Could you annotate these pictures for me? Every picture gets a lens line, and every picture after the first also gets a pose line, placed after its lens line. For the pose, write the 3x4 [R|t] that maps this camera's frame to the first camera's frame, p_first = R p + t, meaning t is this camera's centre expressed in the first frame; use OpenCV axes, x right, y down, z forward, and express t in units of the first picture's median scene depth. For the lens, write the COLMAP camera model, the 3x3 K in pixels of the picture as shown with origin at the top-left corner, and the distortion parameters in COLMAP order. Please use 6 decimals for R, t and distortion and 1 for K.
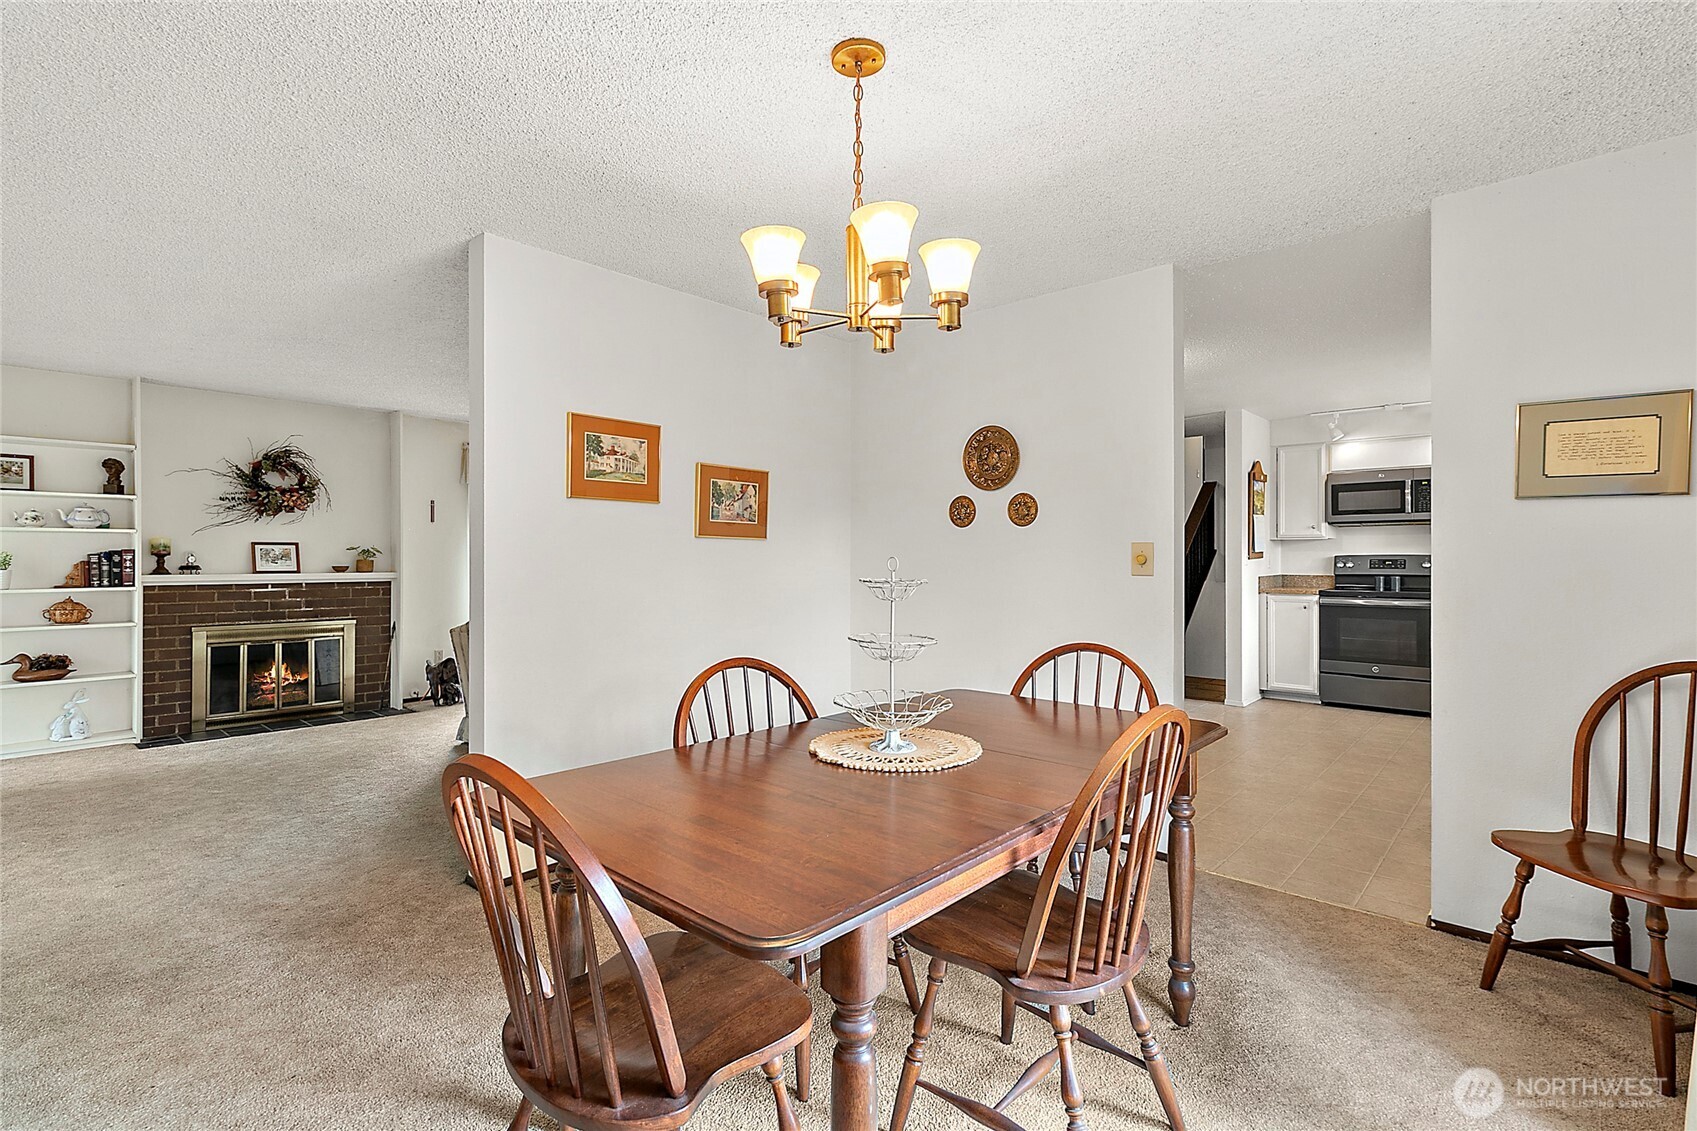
lens RADIAL K [[775.9, 0, 851.7], [0, 775.9, 556.4], [0, 0, 1]] dist [-0.000041, 0.000486]
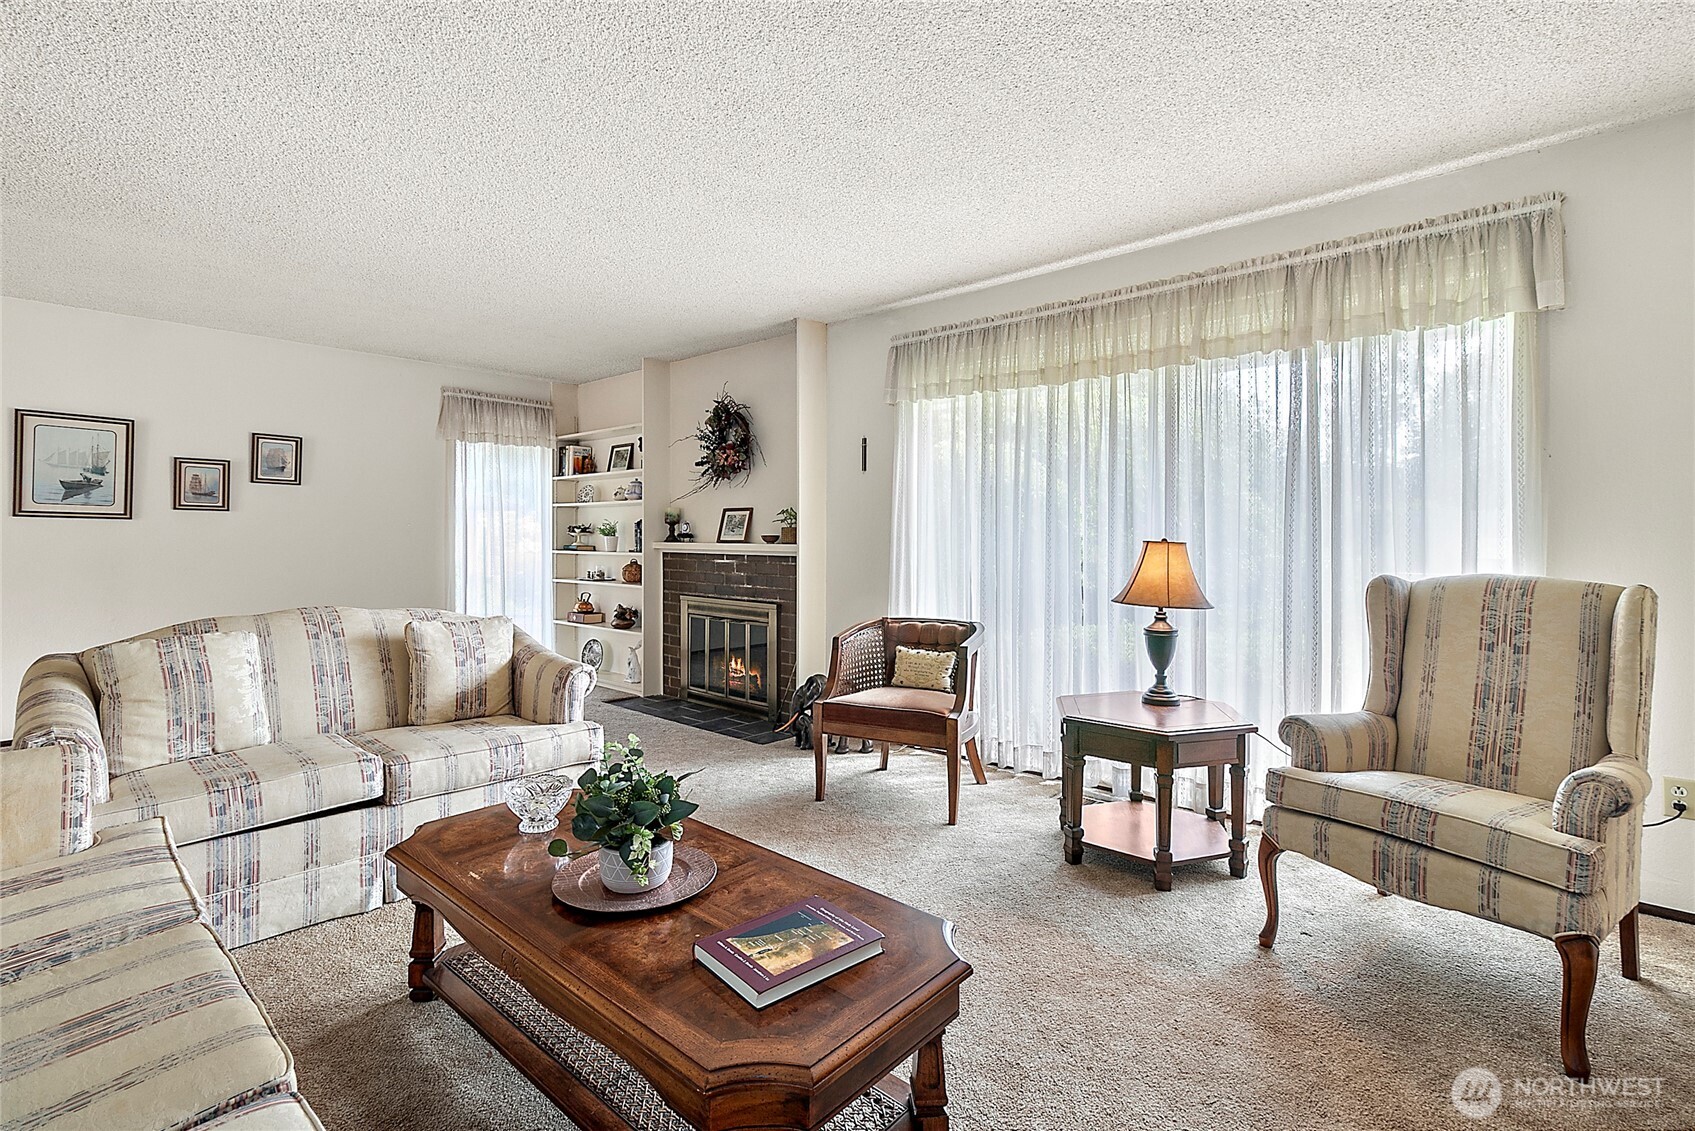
lens RADIAL K [[779.3, 0, 859.8], [0, 779.3, 534.8], [0, 0, 1]] dist [-0.001802, -0.000380]
pose [[0.019842, 0.001387, -0.999802, 0.154607], [0.000323, 0.999999, 0.001393, 0.011251], [0.999803, -0.000351, 0.019842, 1.145107]]
